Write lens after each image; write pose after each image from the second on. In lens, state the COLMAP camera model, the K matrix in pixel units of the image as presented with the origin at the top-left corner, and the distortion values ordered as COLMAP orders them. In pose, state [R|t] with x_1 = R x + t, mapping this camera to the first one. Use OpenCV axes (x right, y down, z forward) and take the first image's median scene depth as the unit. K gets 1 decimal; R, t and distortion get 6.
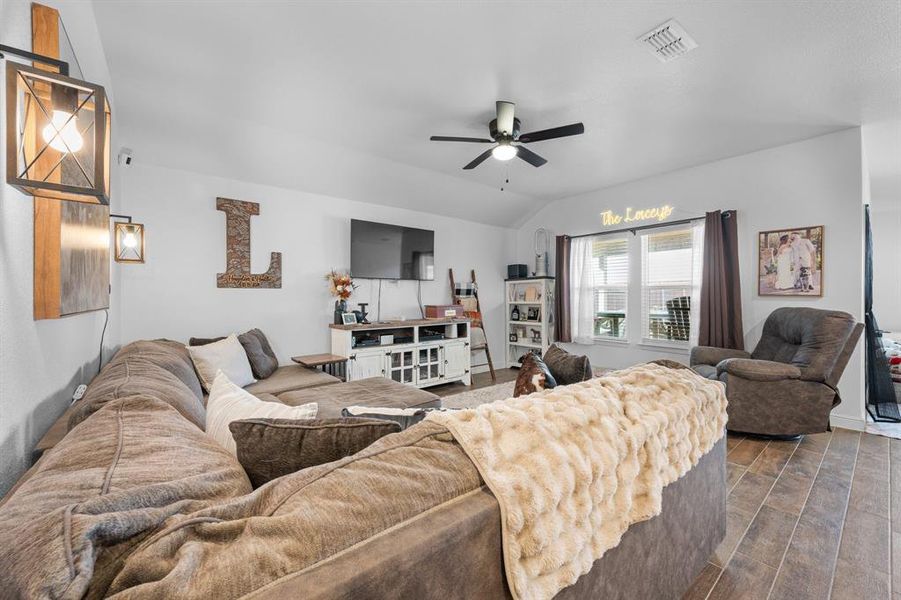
lens RADIAL K [[354.5, 0, 448.9], [0, 354.5, 302.5], [0, 0, 1]] dist [0.000146, 0.000028]
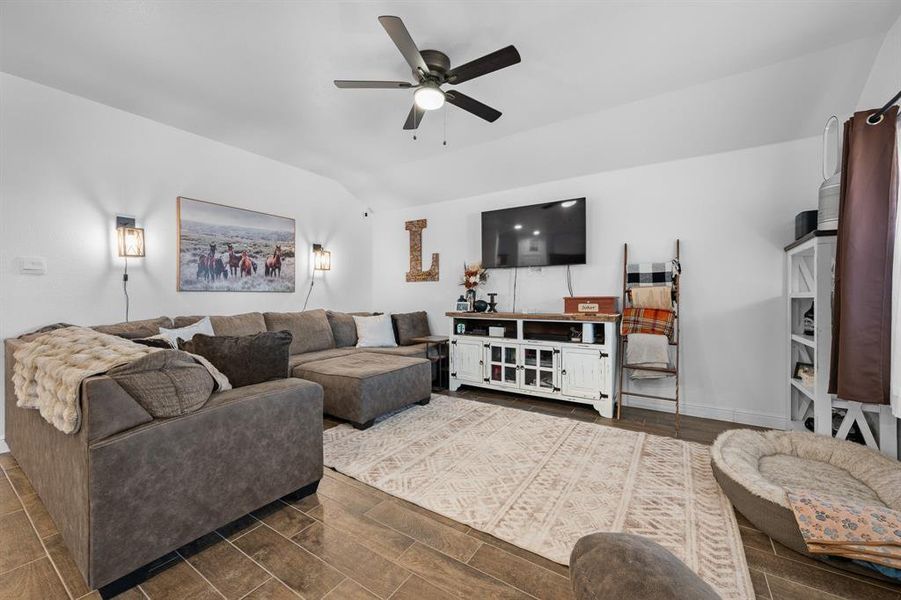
lens RADIAL K [[354.5, 0, 448.9], [0, 354.5, 302.5], [0, 0, 1]] dist [0.000146, 0.000028]
pose [[0.300688, 0.024027, -0.953420, 0.674680], [-0.014491, 0.999682, 0.020622, 0.009226], [0.953612, 0.007615, 0.300941, 0.581251]]
